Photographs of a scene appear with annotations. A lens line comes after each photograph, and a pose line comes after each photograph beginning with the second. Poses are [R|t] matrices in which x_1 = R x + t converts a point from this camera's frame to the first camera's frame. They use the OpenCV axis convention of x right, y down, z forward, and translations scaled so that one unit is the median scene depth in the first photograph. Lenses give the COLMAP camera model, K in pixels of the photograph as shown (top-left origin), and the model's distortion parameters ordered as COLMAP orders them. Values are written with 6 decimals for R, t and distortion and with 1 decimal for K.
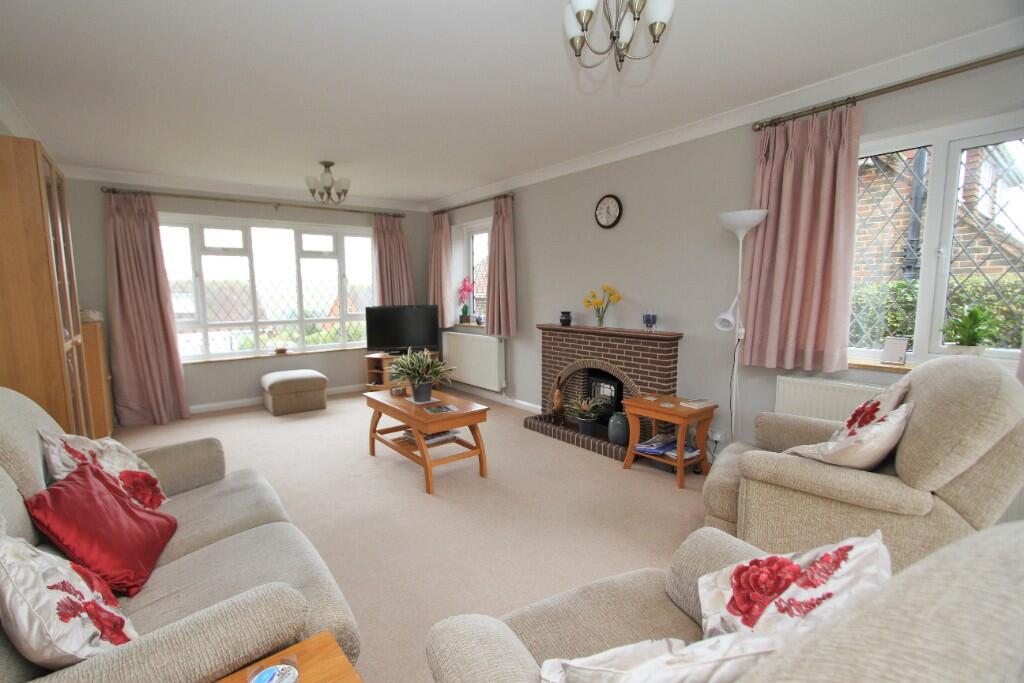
lens RADIAL K [[467.5, 0, 514.4], [0, 467.5, 360.9], [0, 0, 1]] dist [-0.016223, 0.002545]
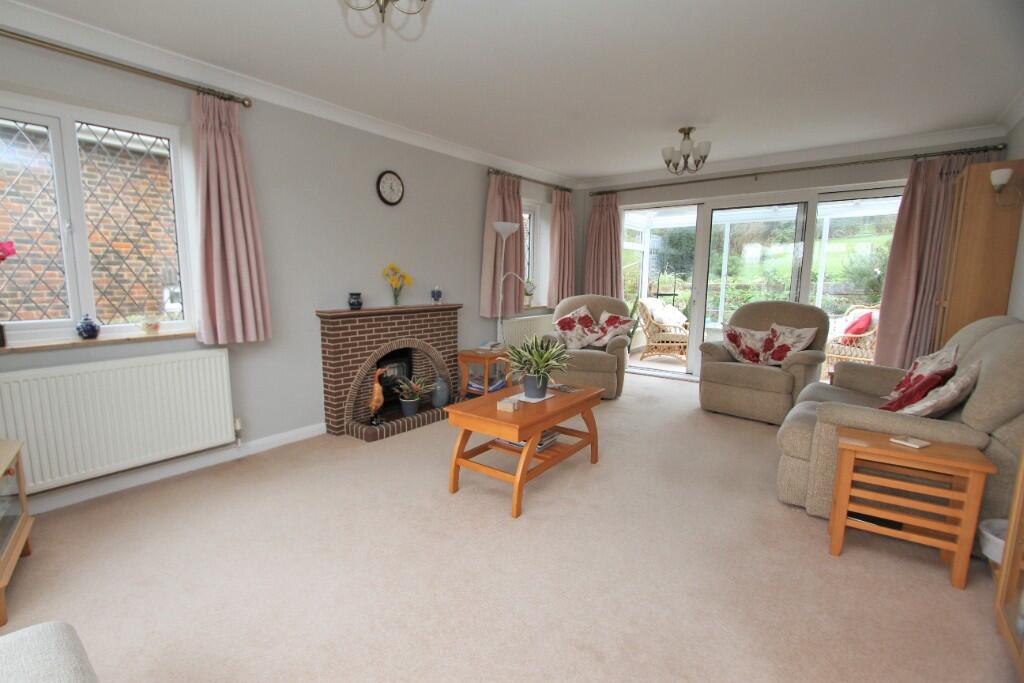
lens RADIAL K [[467.5, 0, 512.6], [0, 467.5, 342.6], [0, 0, 1]] dist [-0.016223, 0.002545]
pose [[-0.250497, -0.148280, 0.956694, -0.814155], [0.115915, 0.976498, 0.181701, -0.145079], [-0.961153, 0.156411, -0.227422, 0.984460]]
